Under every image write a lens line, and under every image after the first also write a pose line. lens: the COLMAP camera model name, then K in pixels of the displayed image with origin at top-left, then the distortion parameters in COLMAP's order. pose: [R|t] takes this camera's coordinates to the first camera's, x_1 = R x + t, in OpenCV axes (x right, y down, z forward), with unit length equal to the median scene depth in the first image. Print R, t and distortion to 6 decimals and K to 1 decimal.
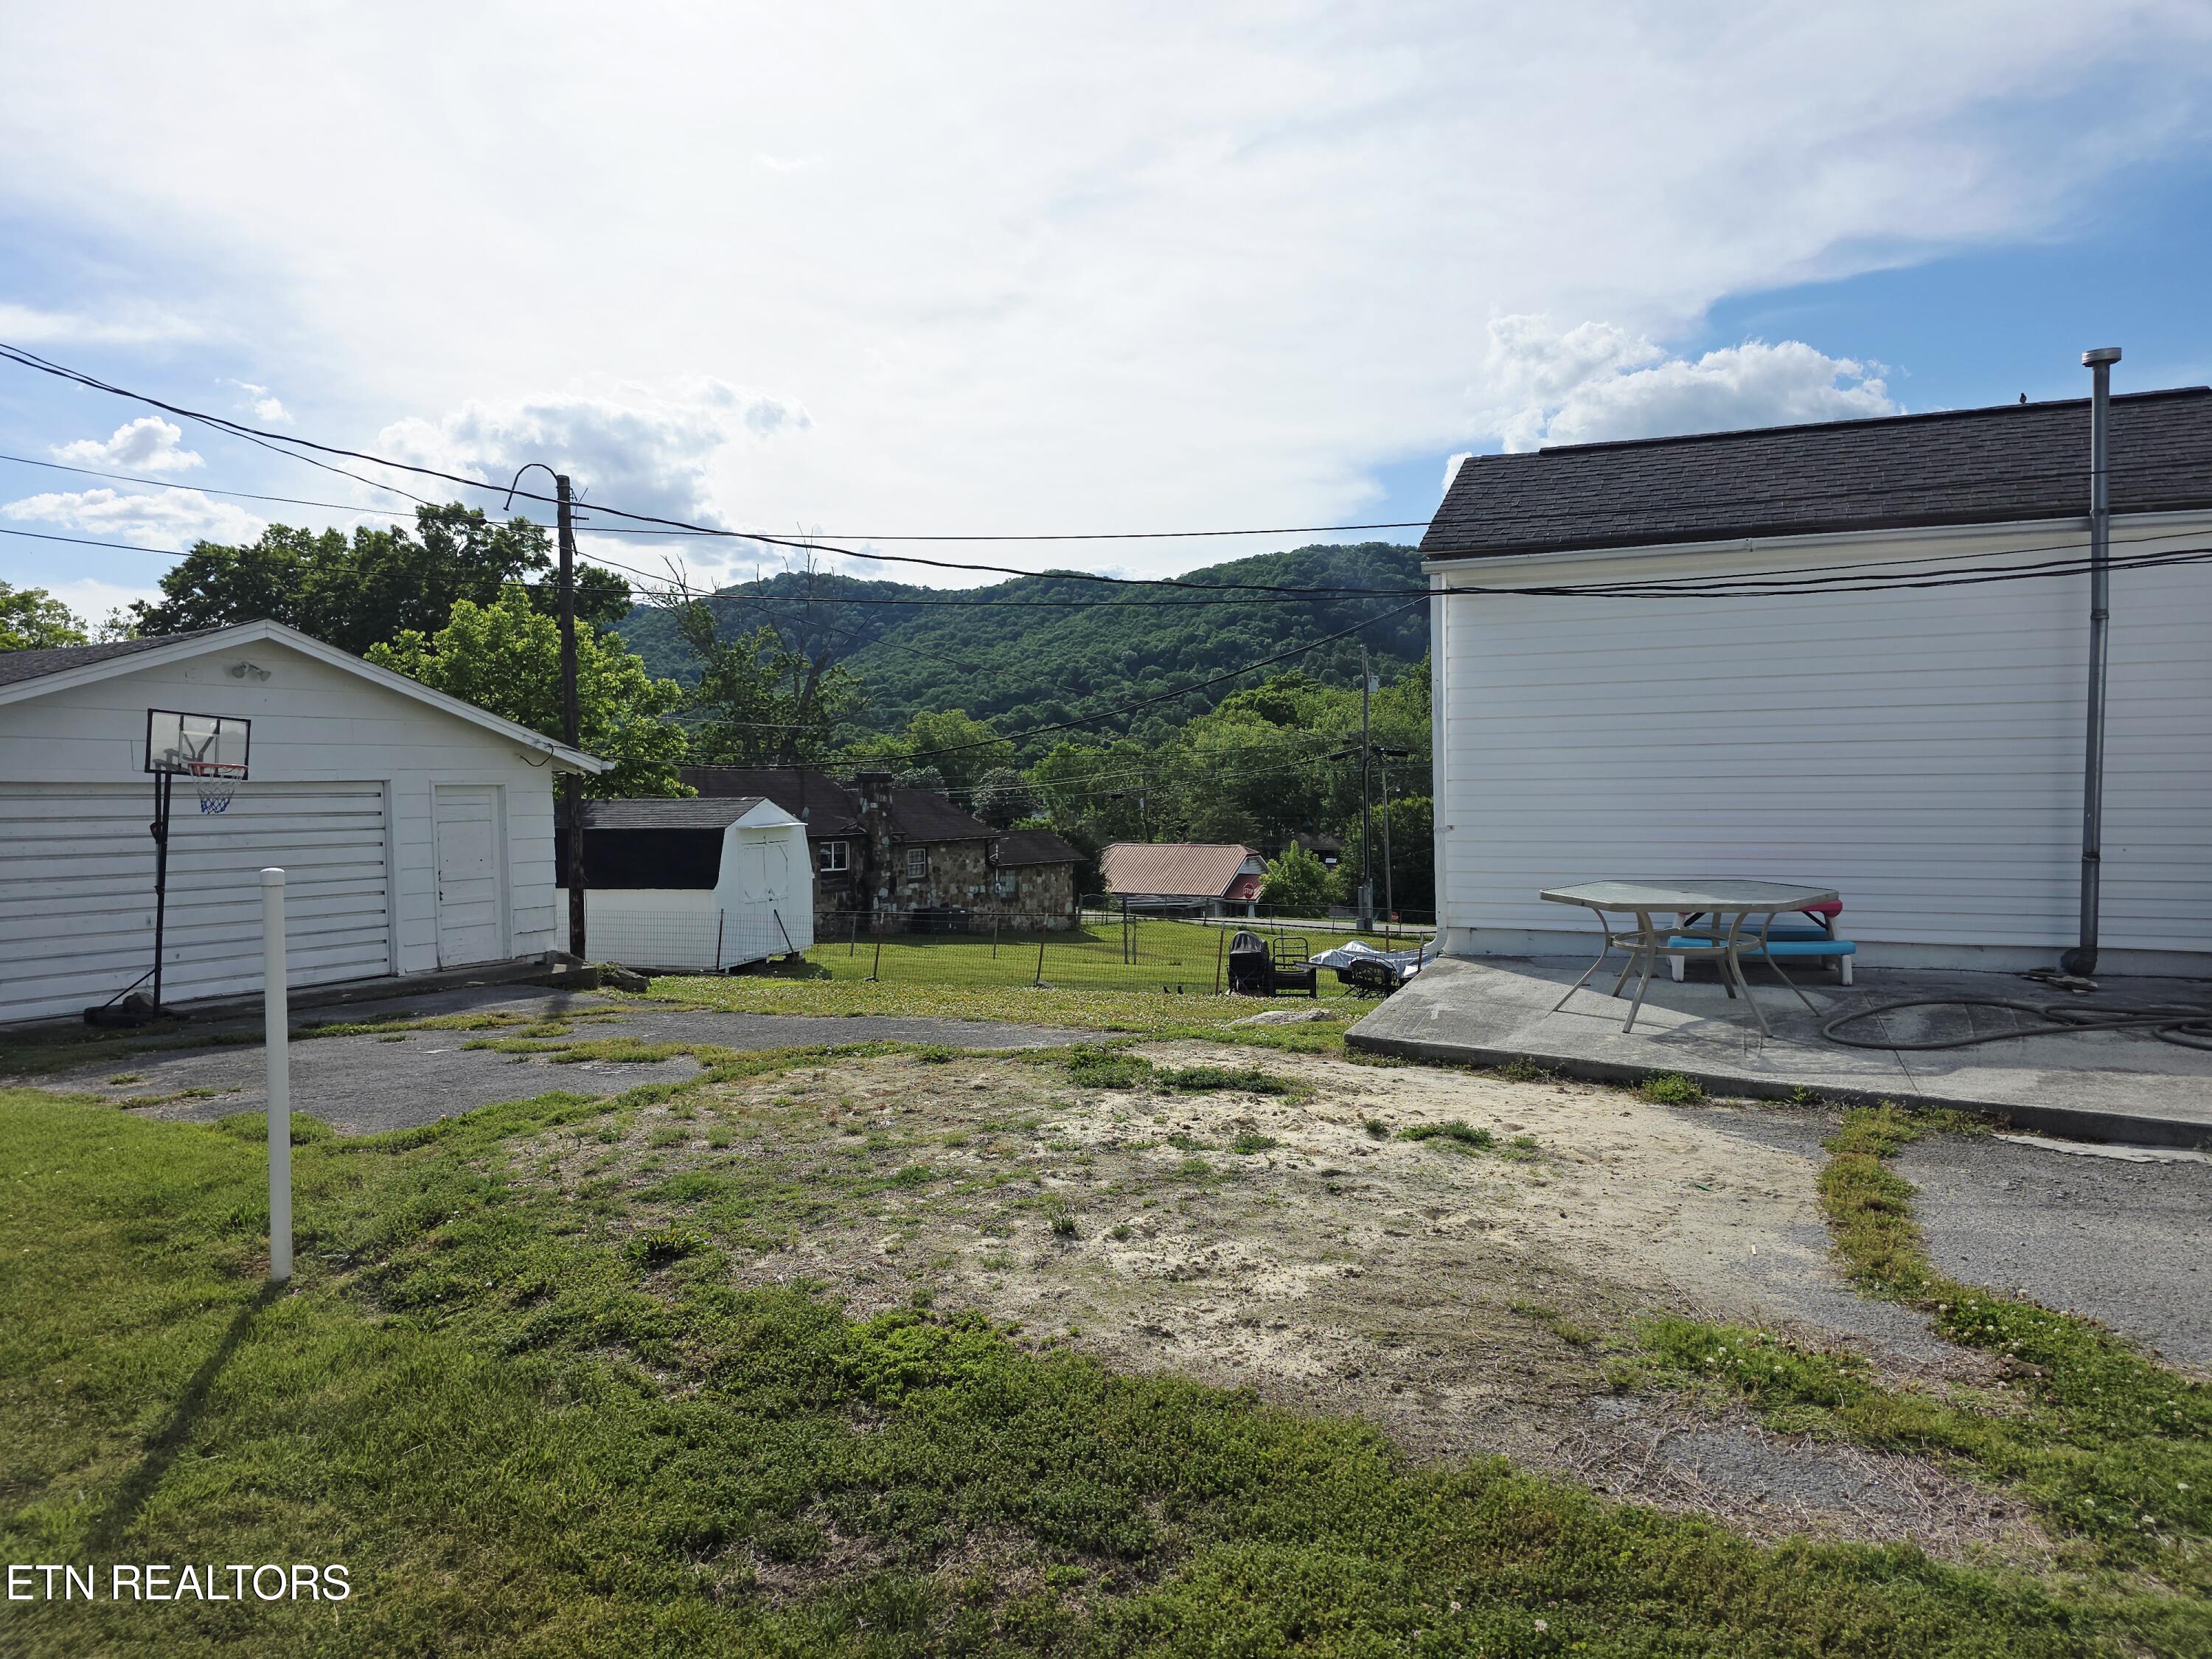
lens RADIAL K [[1505.5, 0, 1084.9], [0, 1505.5, 849.6], [0, 0, 1]] dist [0.049753, -0.045944]
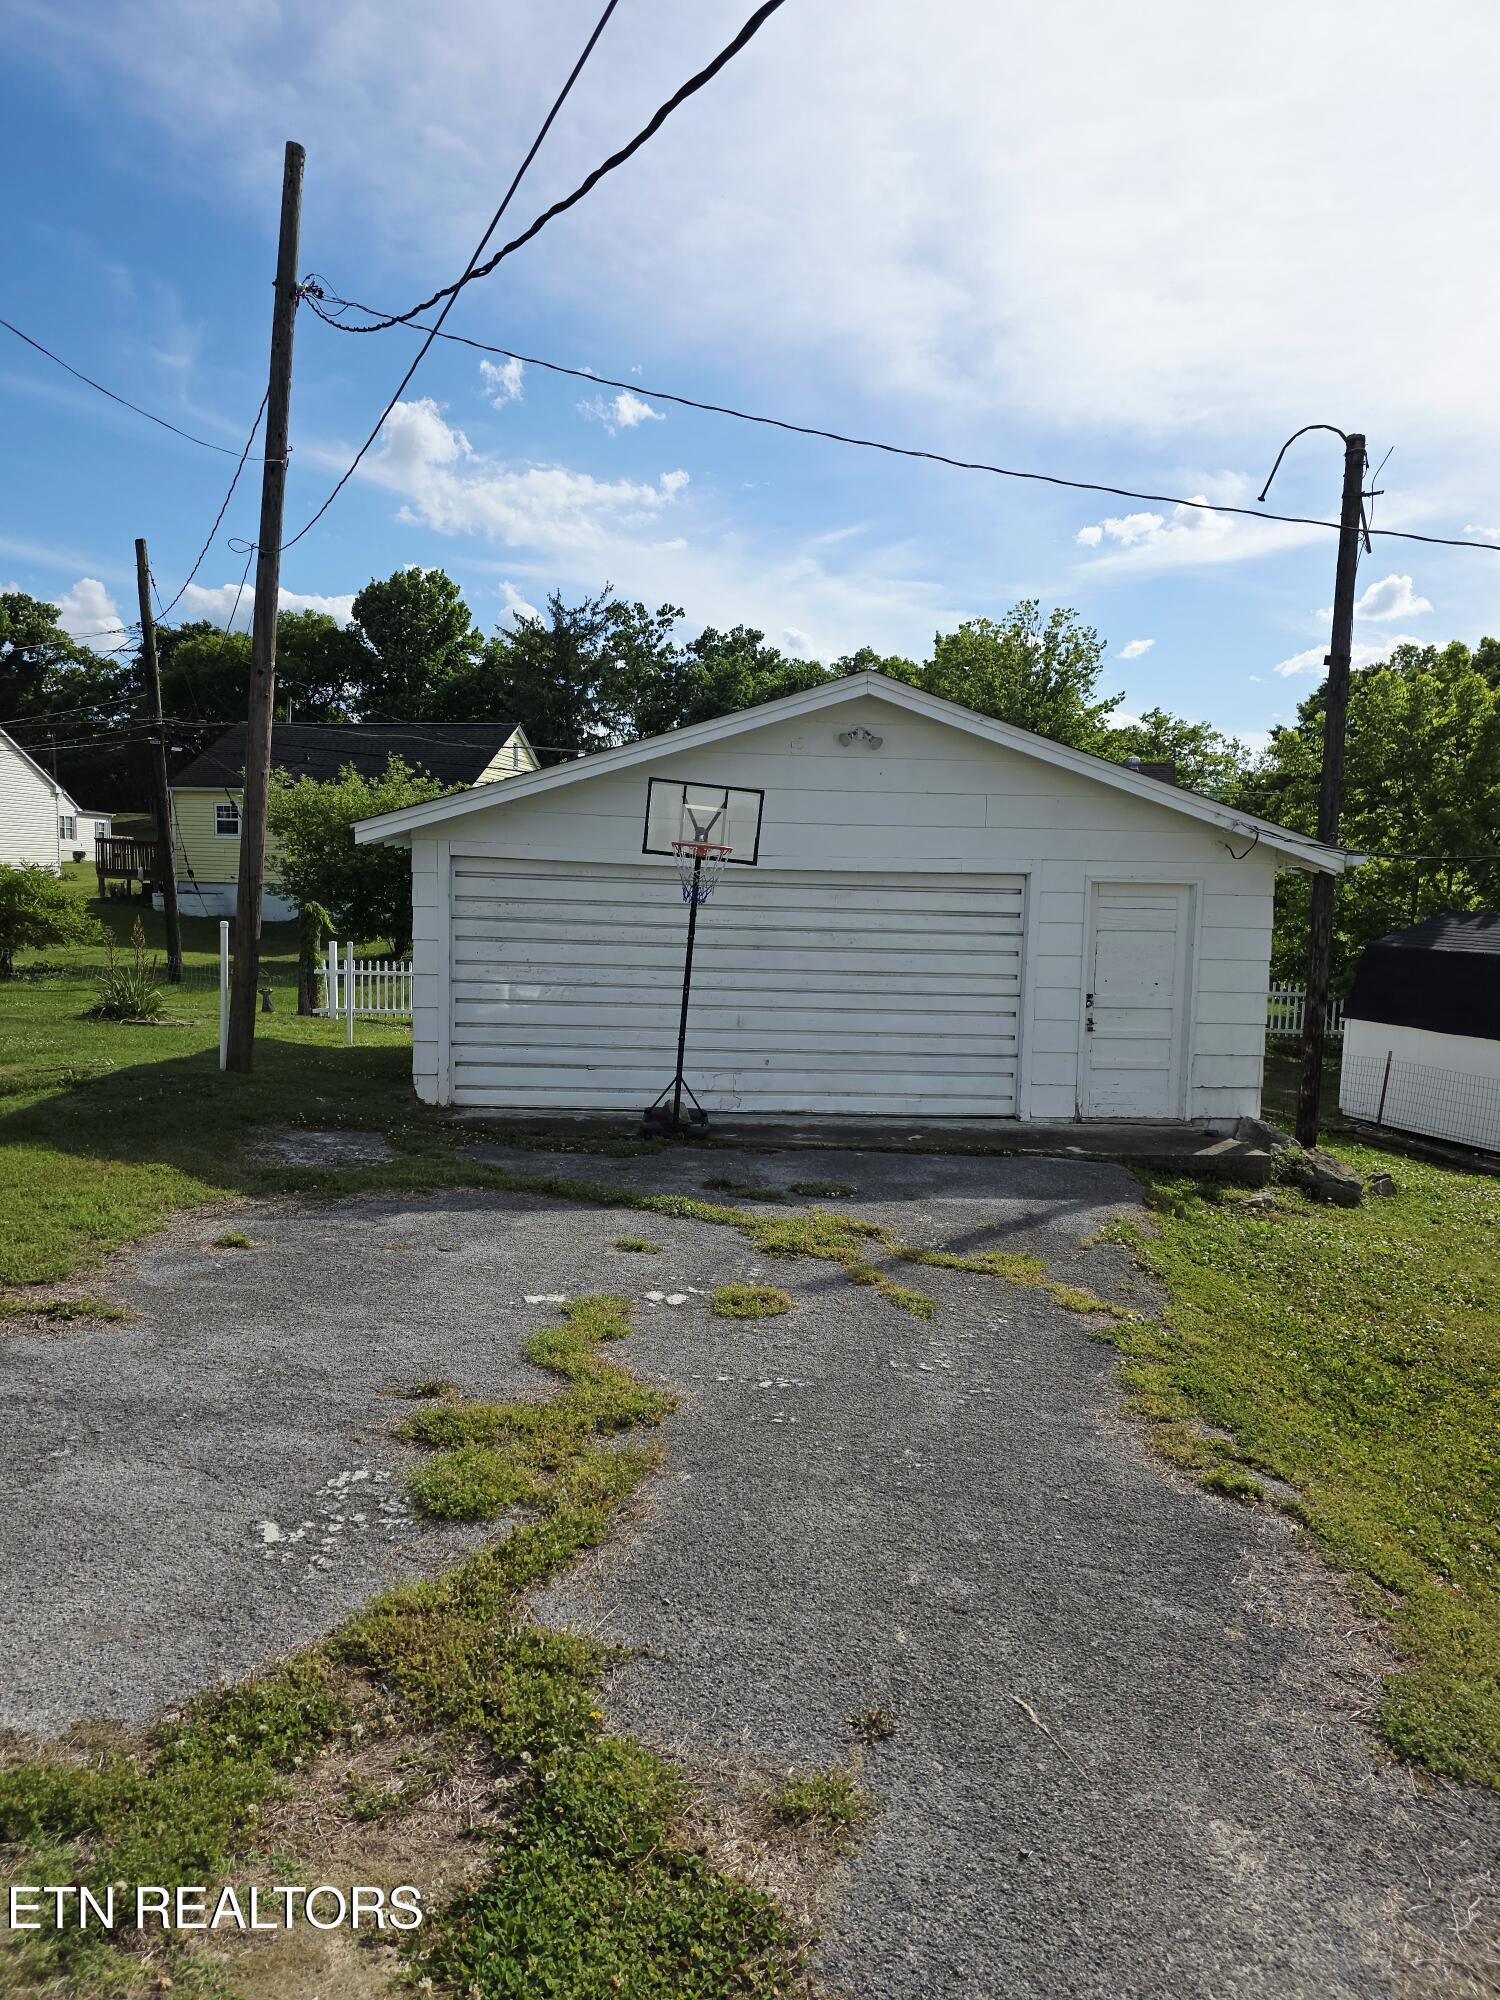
lens RADIAL K [[1361.2, 0, 738.2], [0, 1361.2, 1014.6], [0, 0, 1]] dist [0.049753, -0.045944]
pose [[0.579552, 0.104503, -0.808207, 0.083672], [-0.066949, 0.994497, 0.080582, -0.049200], [0.812180, 0.007407, 0.583360, 1.160103]]
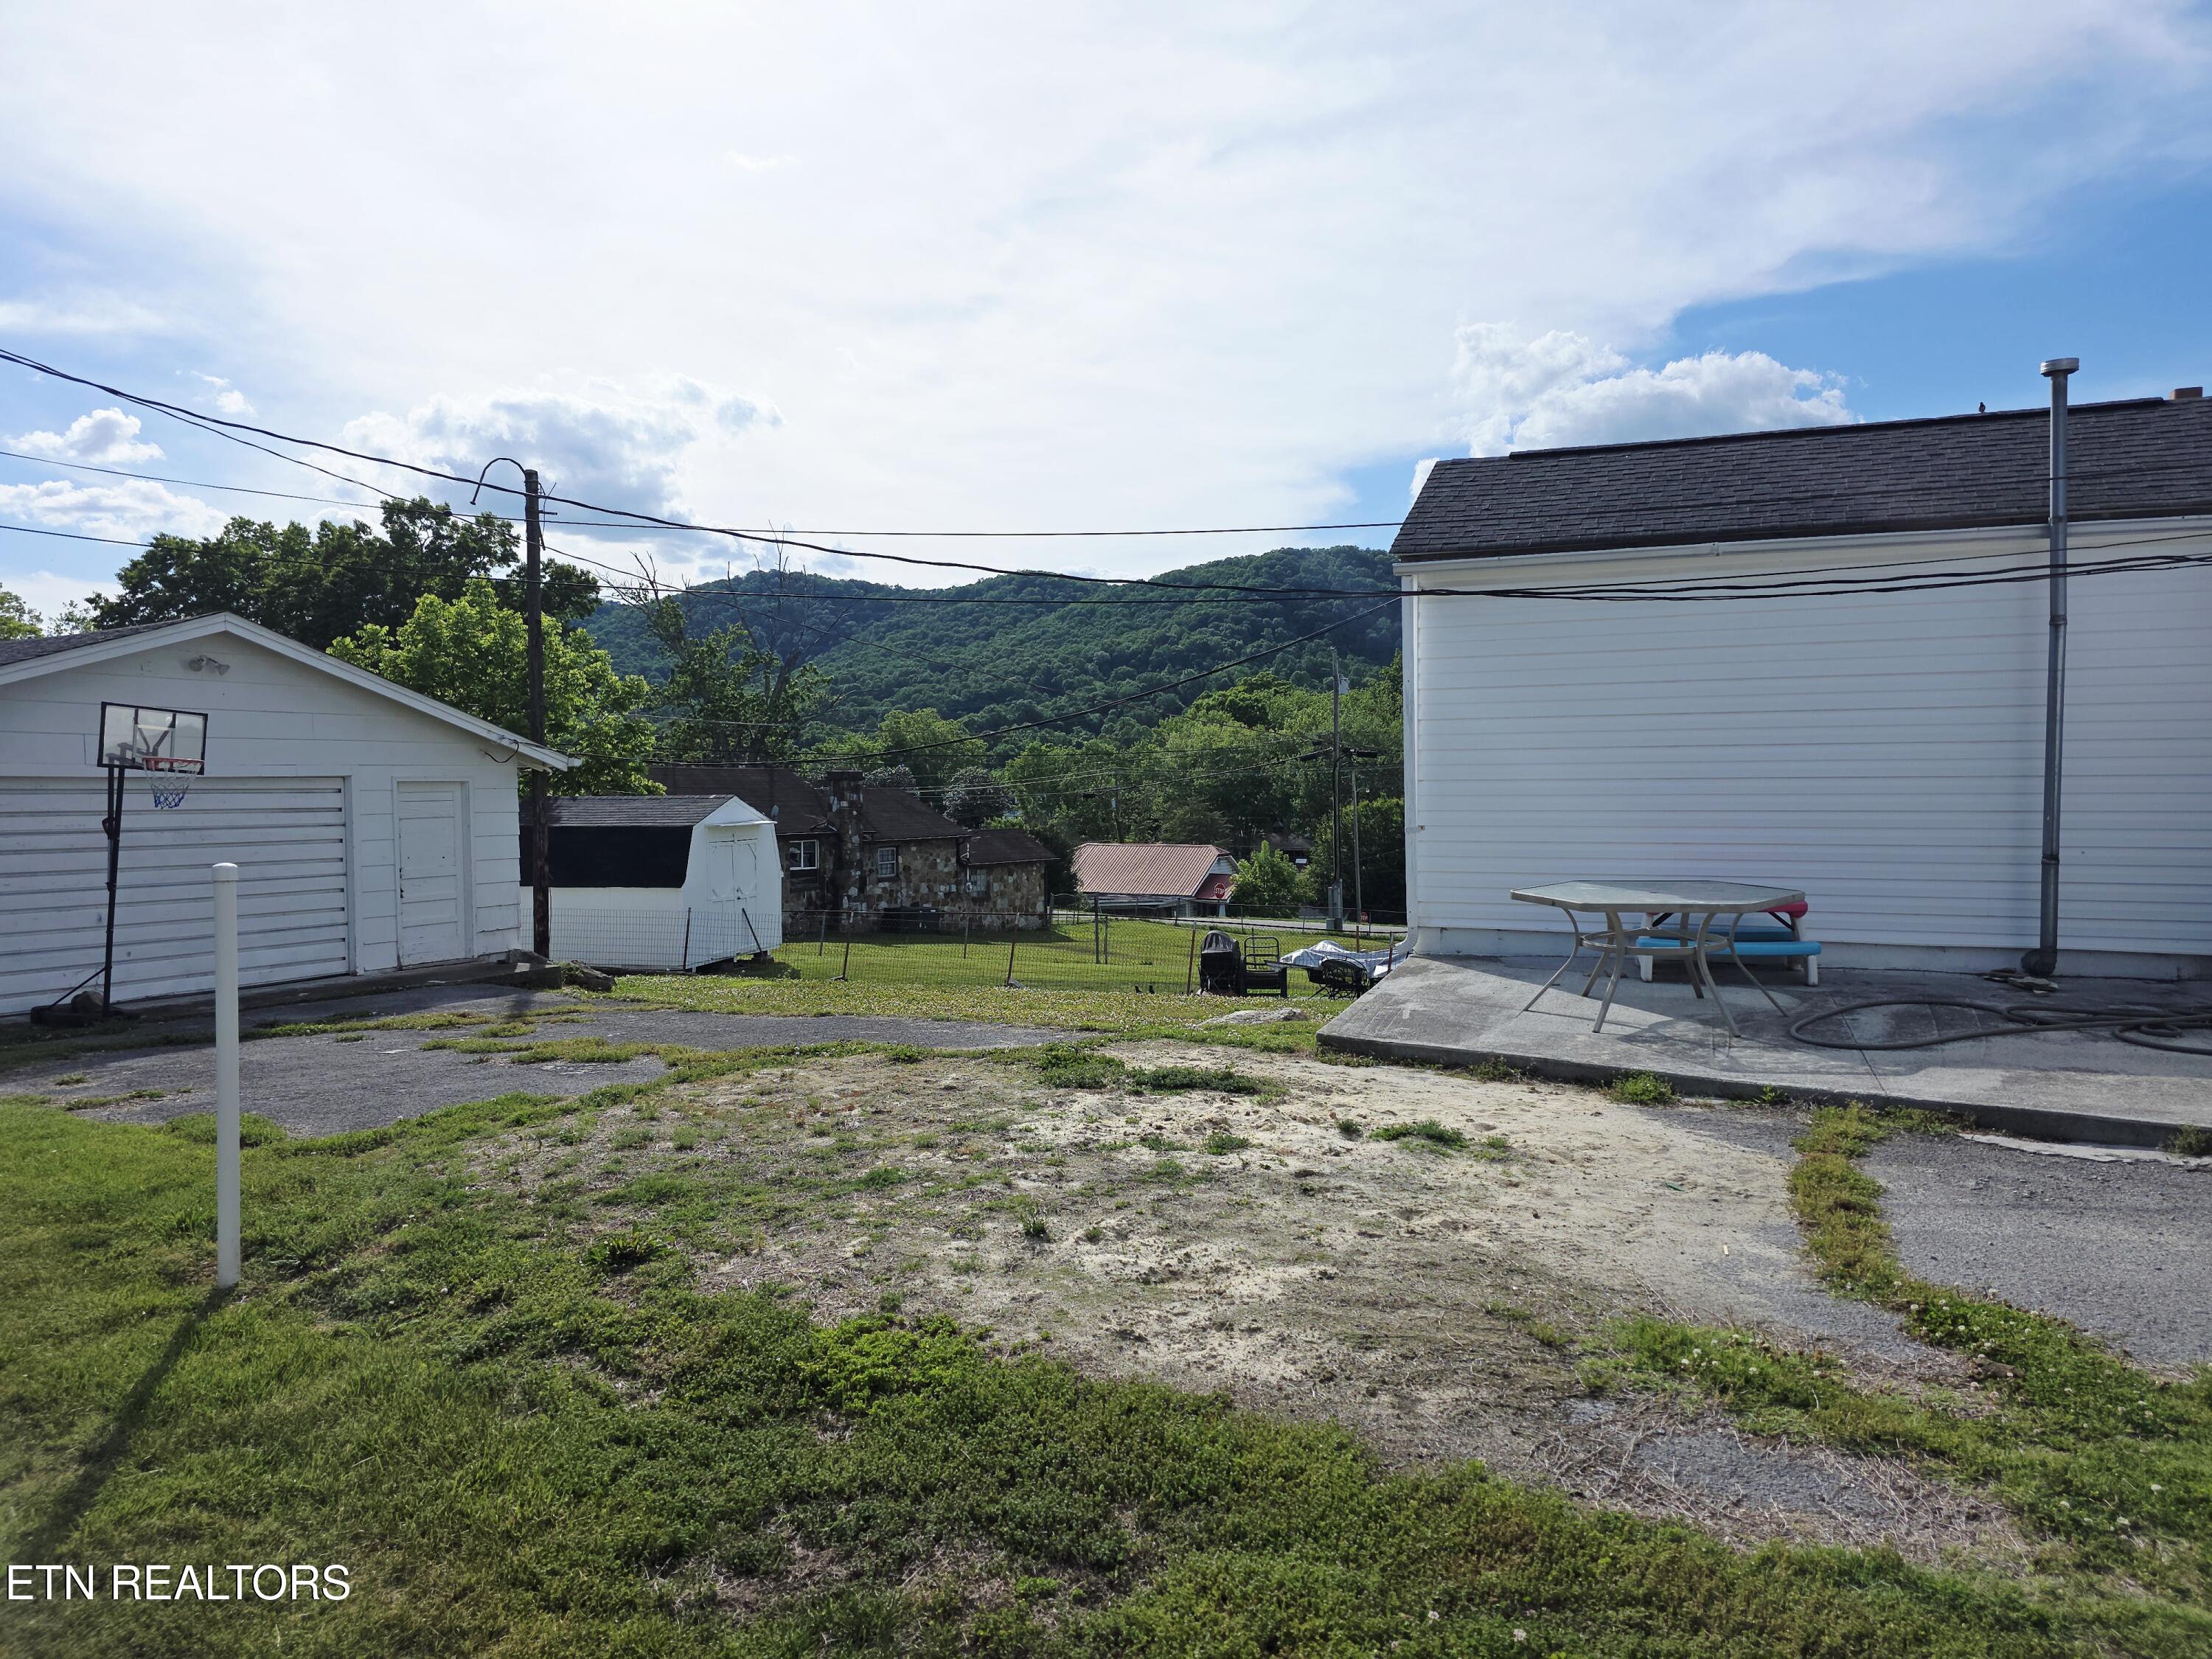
lens RADIAL K [[1505.5, 0, 1095.8], [0, 1505.5, 830.3], [0, 0, 1]] dist [0.049753, -0.045944]
pose [[0.999646, 0.004062, 0.026298, -0.000722], [-0.003725, 0.999910, -0.012885, 0.001168], [-0.026348, 0.012782, 0.999571, 0.005597]]
